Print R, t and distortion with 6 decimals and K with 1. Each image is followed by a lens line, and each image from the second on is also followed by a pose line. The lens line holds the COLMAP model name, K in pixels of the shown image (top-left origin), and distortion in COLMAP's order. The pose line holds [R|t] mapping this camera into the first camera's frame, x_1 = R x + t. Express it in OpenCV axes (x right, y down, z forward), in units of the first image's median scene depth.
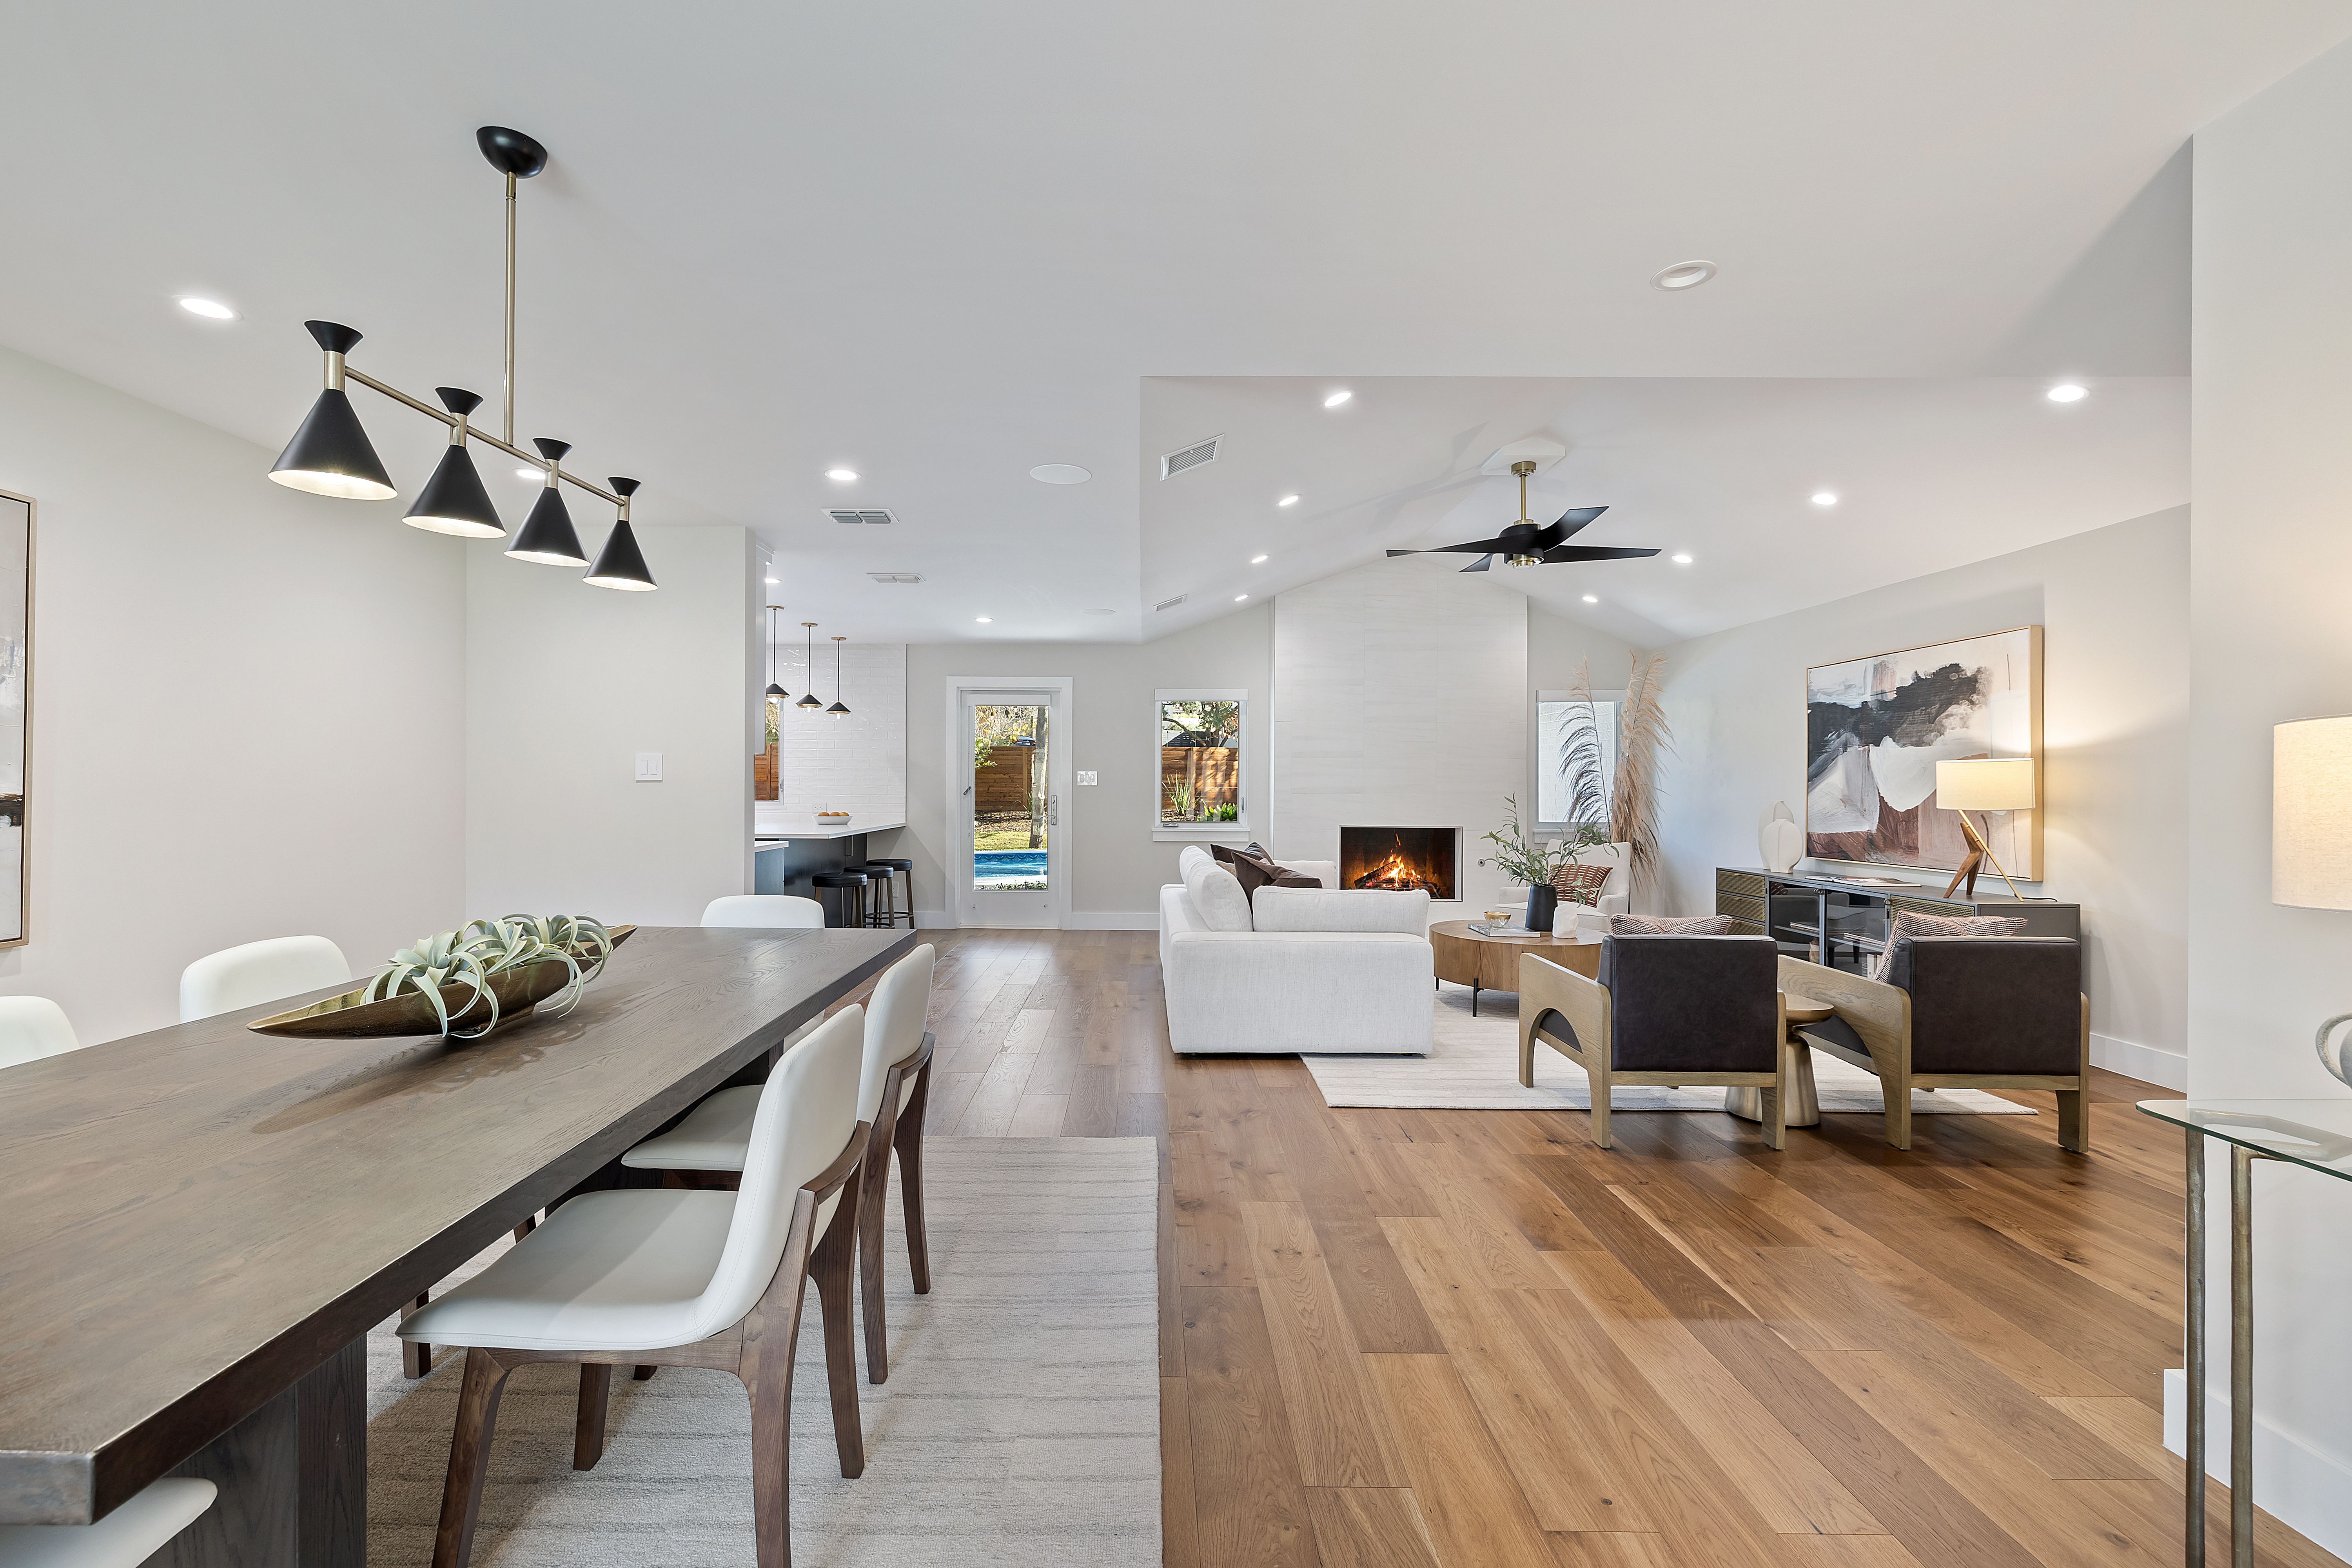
lens RADIAL K [[994.0, 0, 1114.7], [0, 994.0, 786.2], [0, 0, 1]] dist [-0.017813, 0.000965]
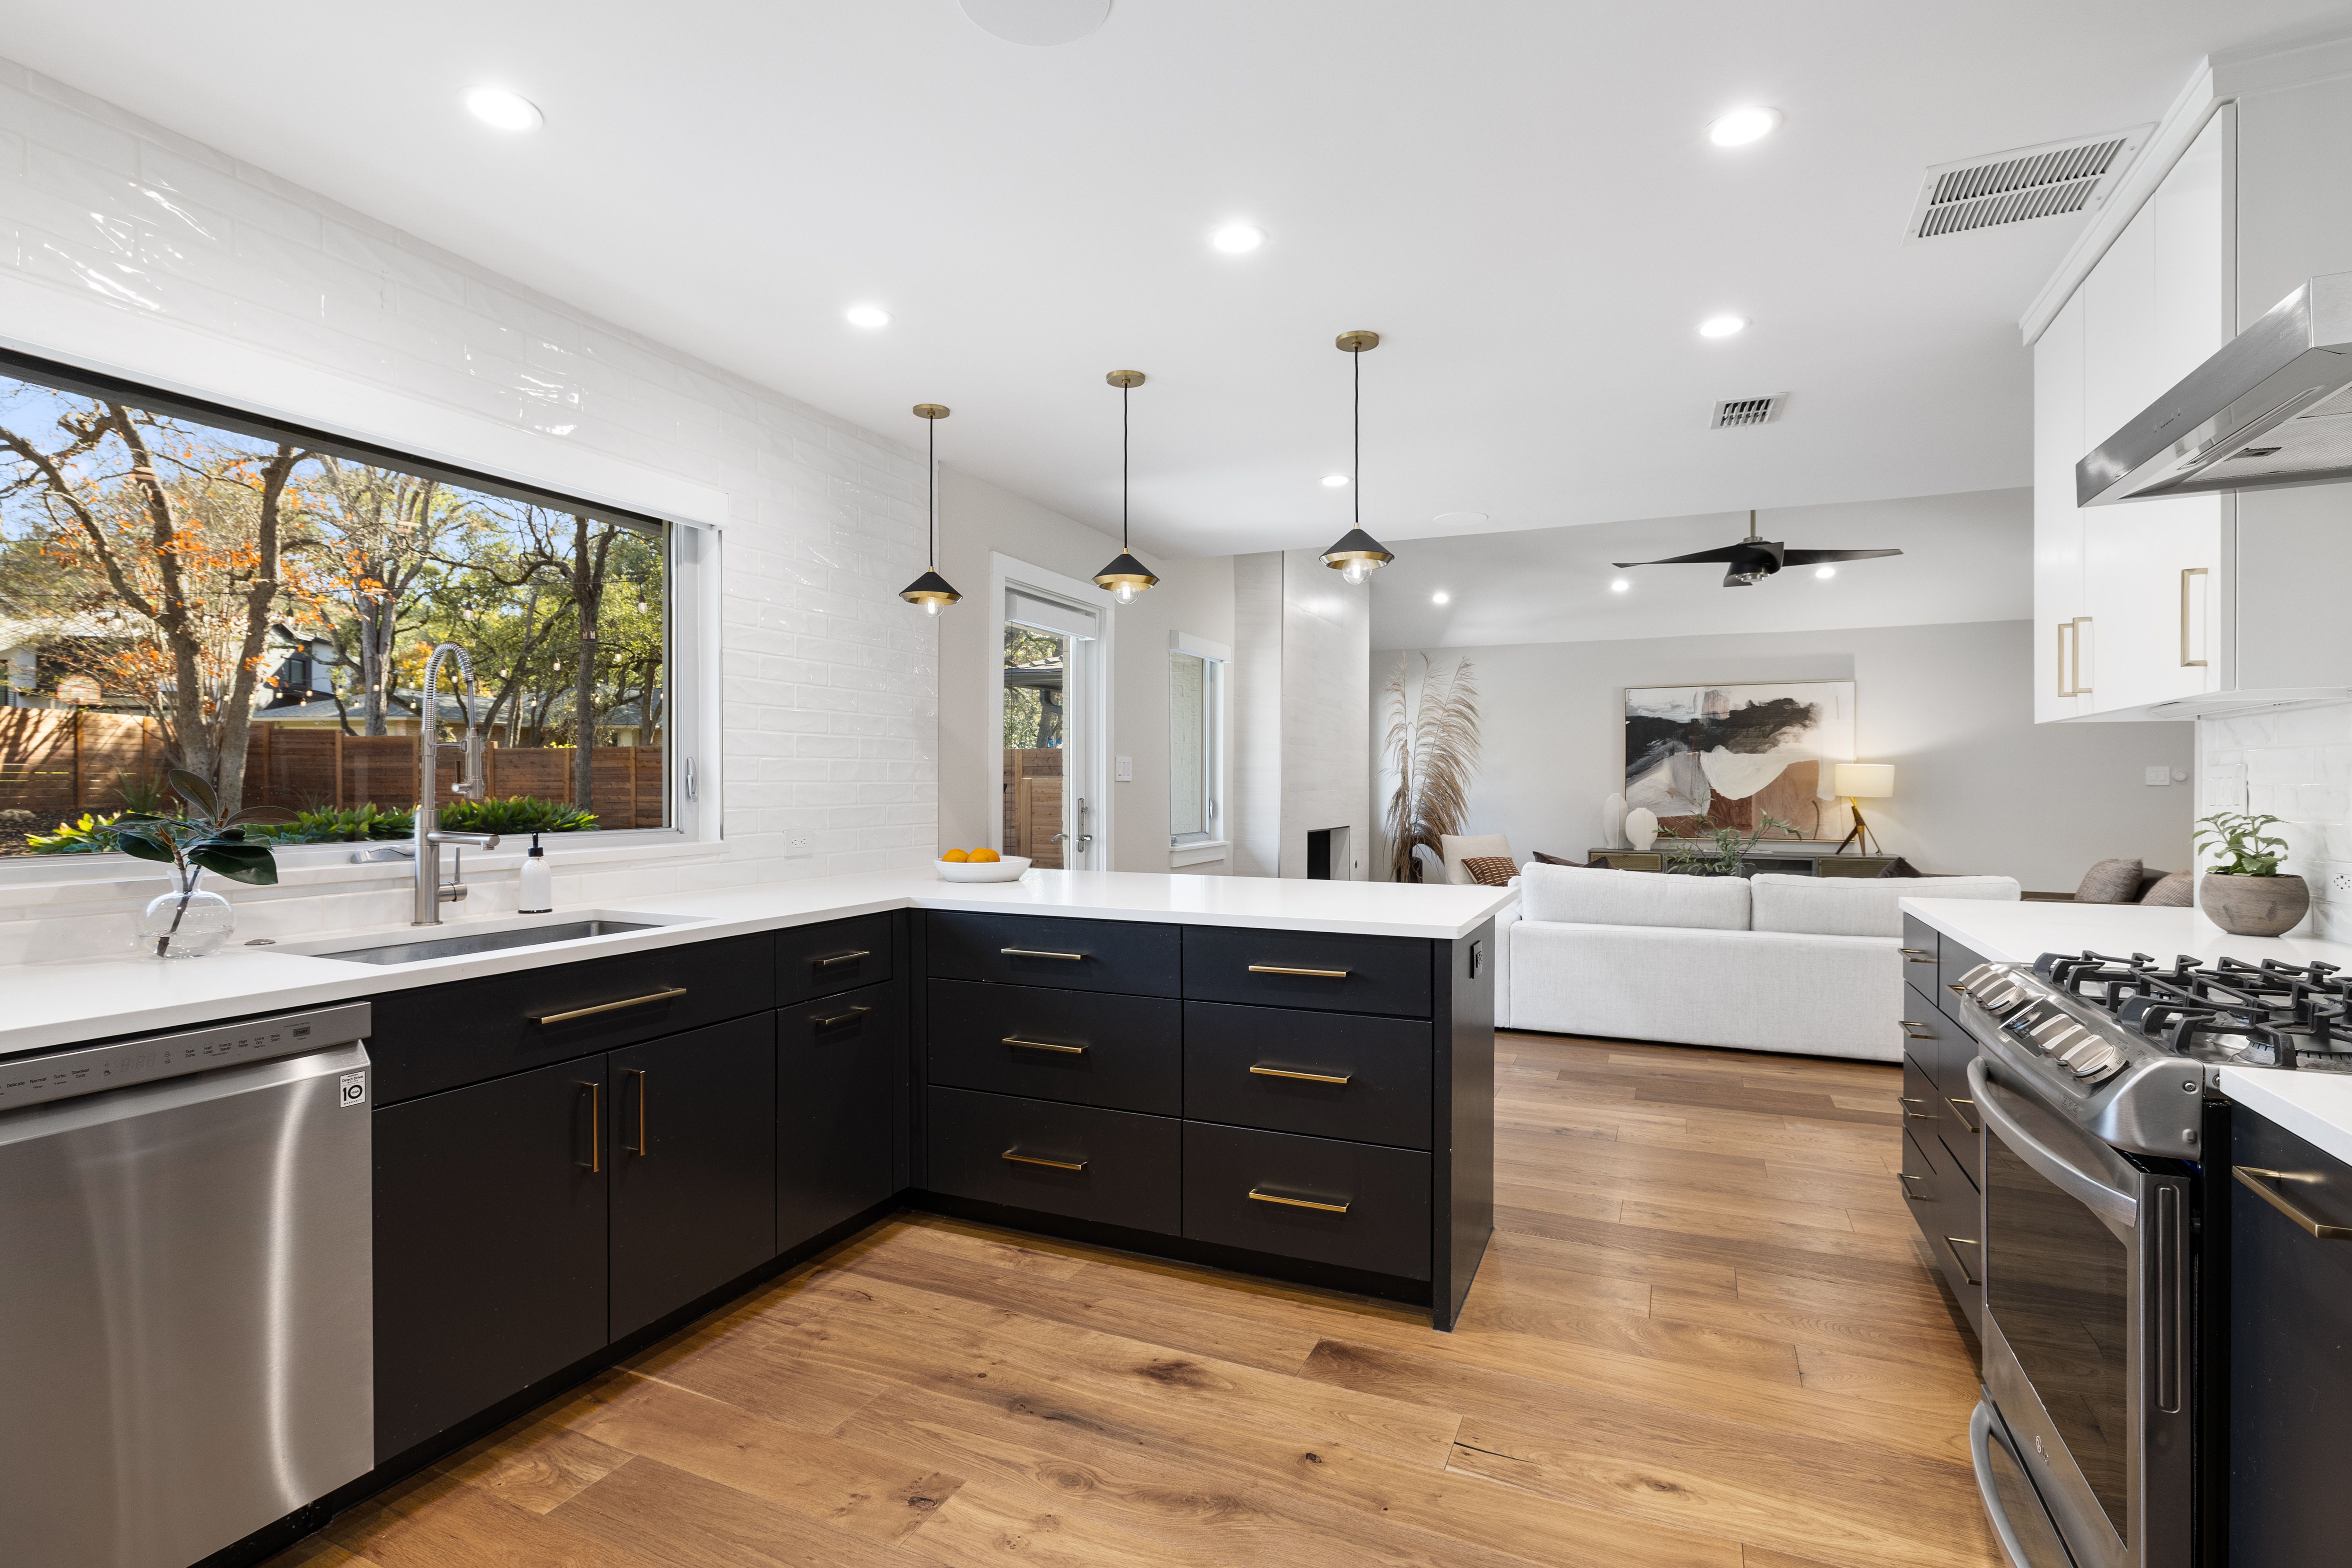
lens RADIAL K [[1135.2, 0, 1156.4], [0, 1135.2, 783.6], [0, 0, 1]] dist [-0.020370, -0.000237]
pose [[0.399067, -0.002889, 0.916917, -0.956985], [0.000457, 0.999996, 0.002952, -0.002365], [-0.916921, -0.000759, 0.399067, 1.074401]]
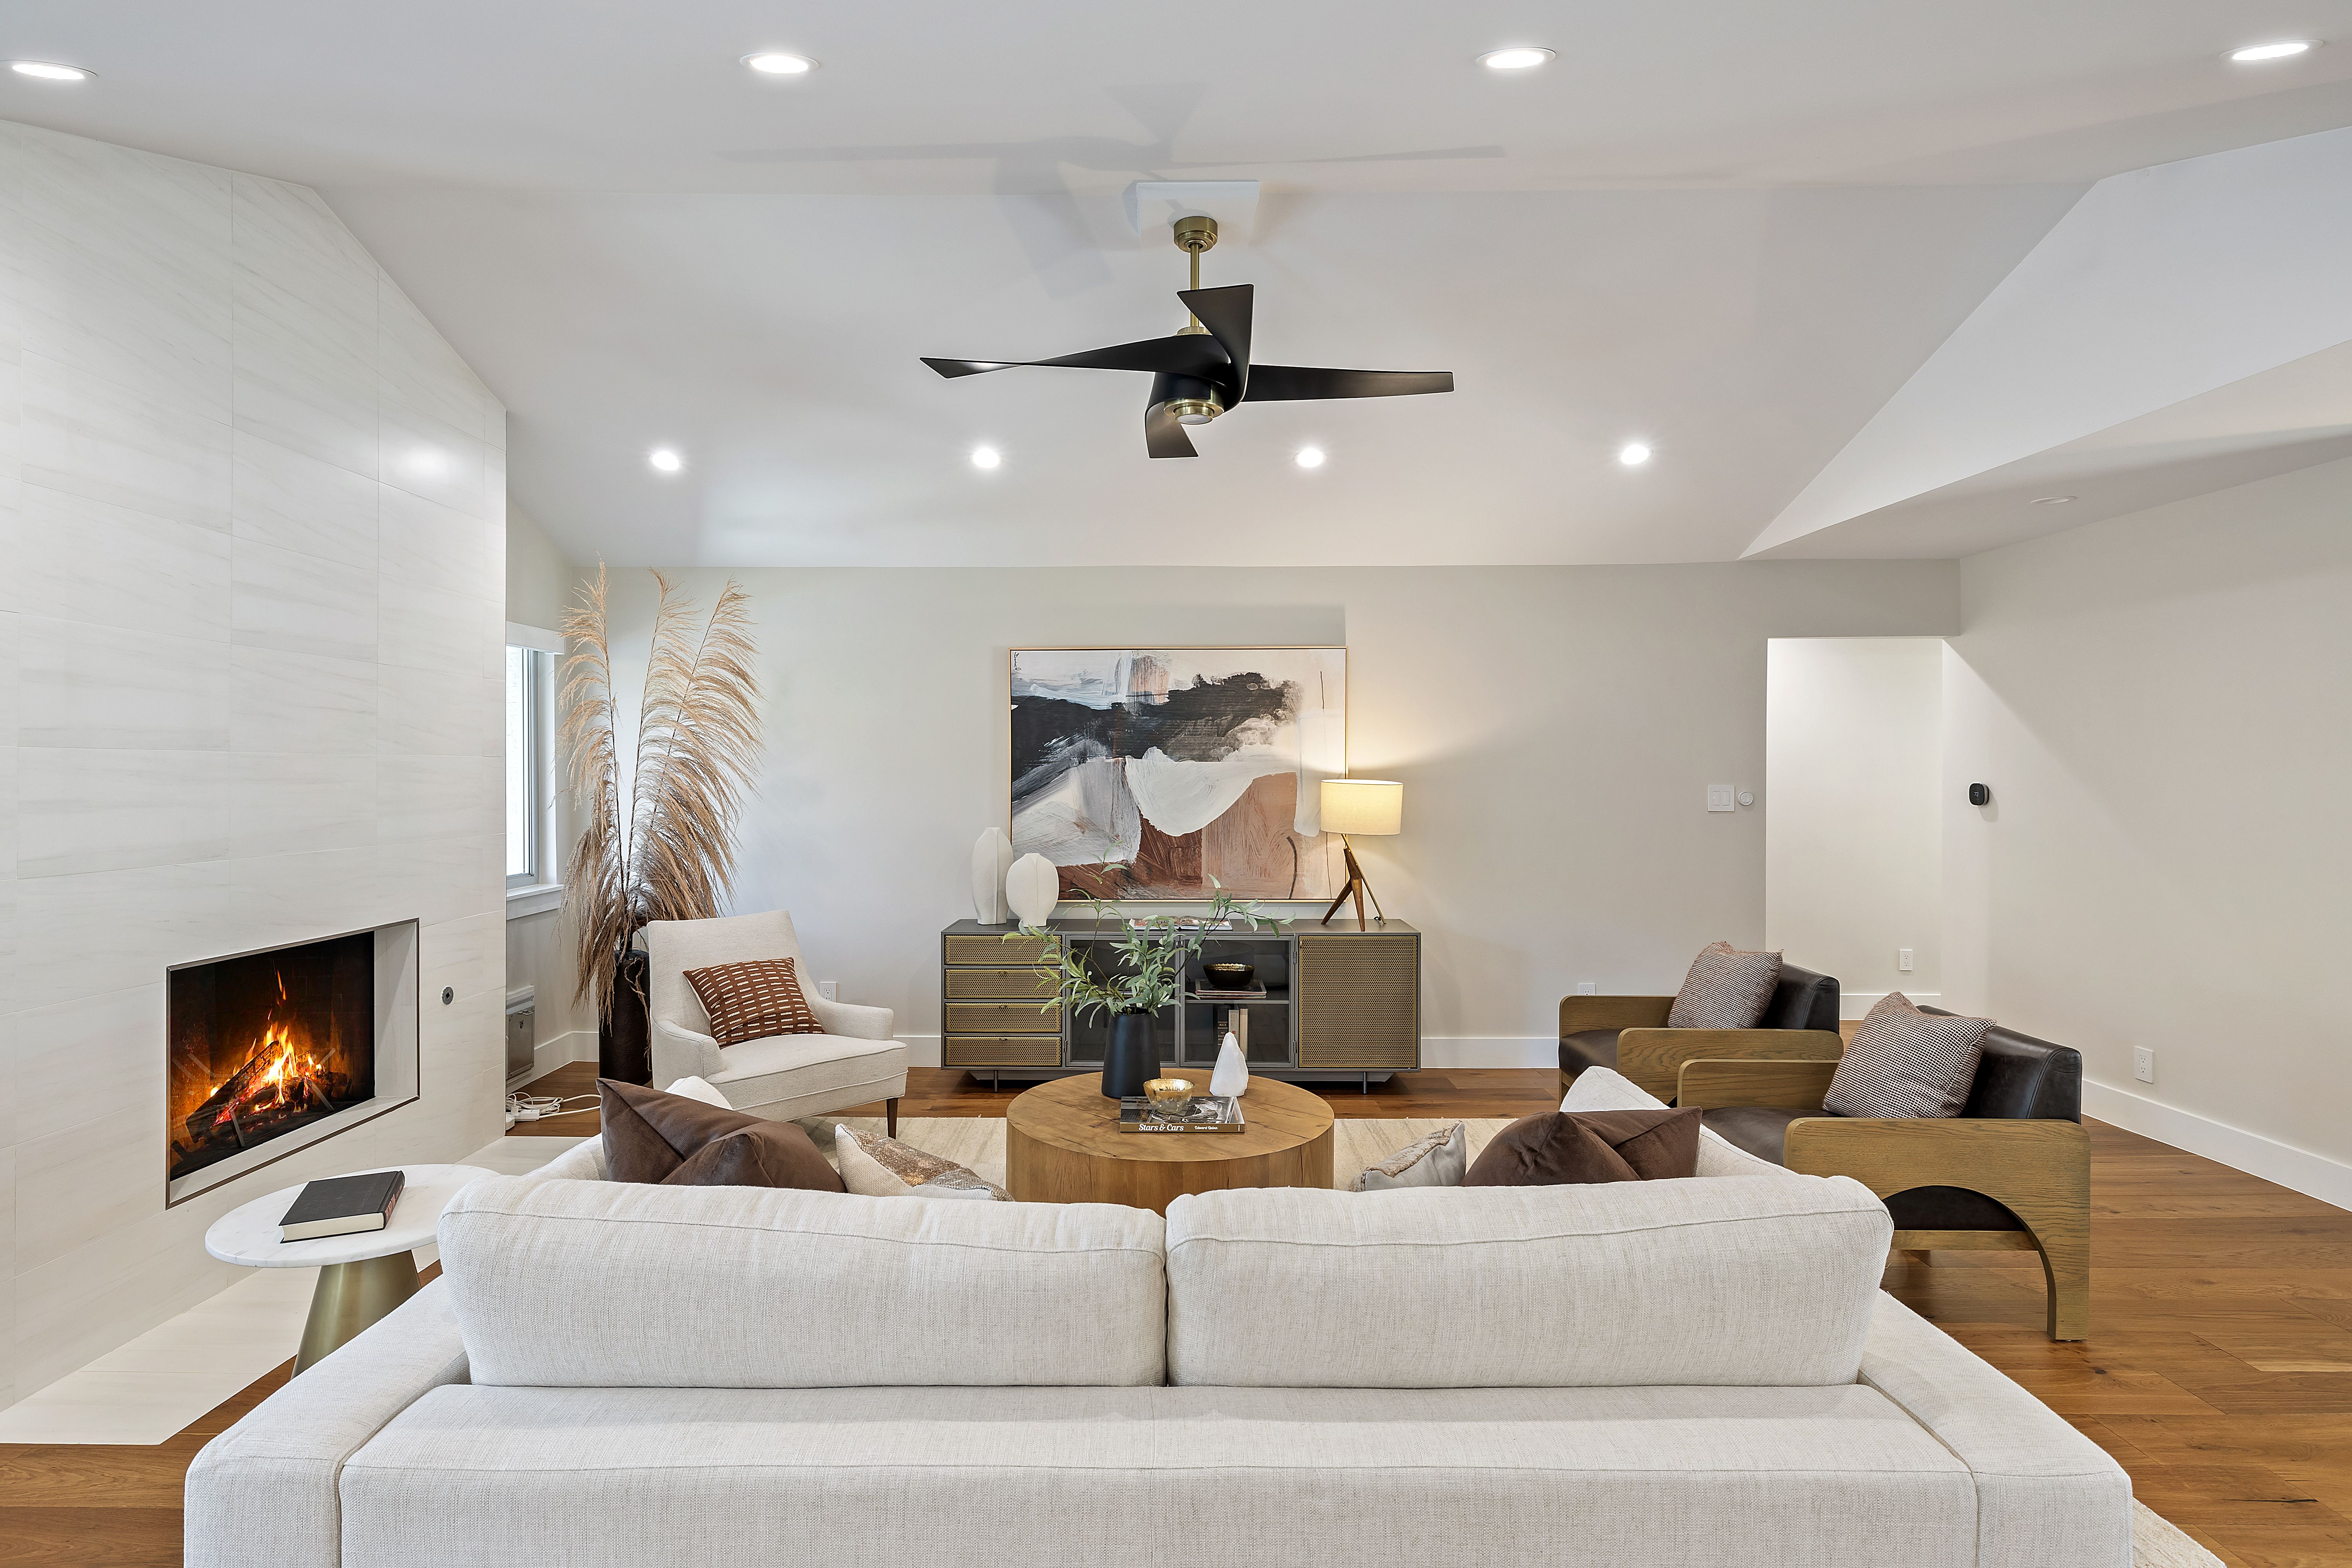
lens RADIAL K [[1202.7, 0, 1145.9], [0, 1202.7, 791.0], [0, 0, 1]] dist [-0.013738, 0.003736]
pose [[-0.017630, -0.021183, 0.999620, -0.236706], [0.000638, 0.999775, 0.021198, -0.034699], [-0.999844, 0.001012, -0.017613, 1.008953]]
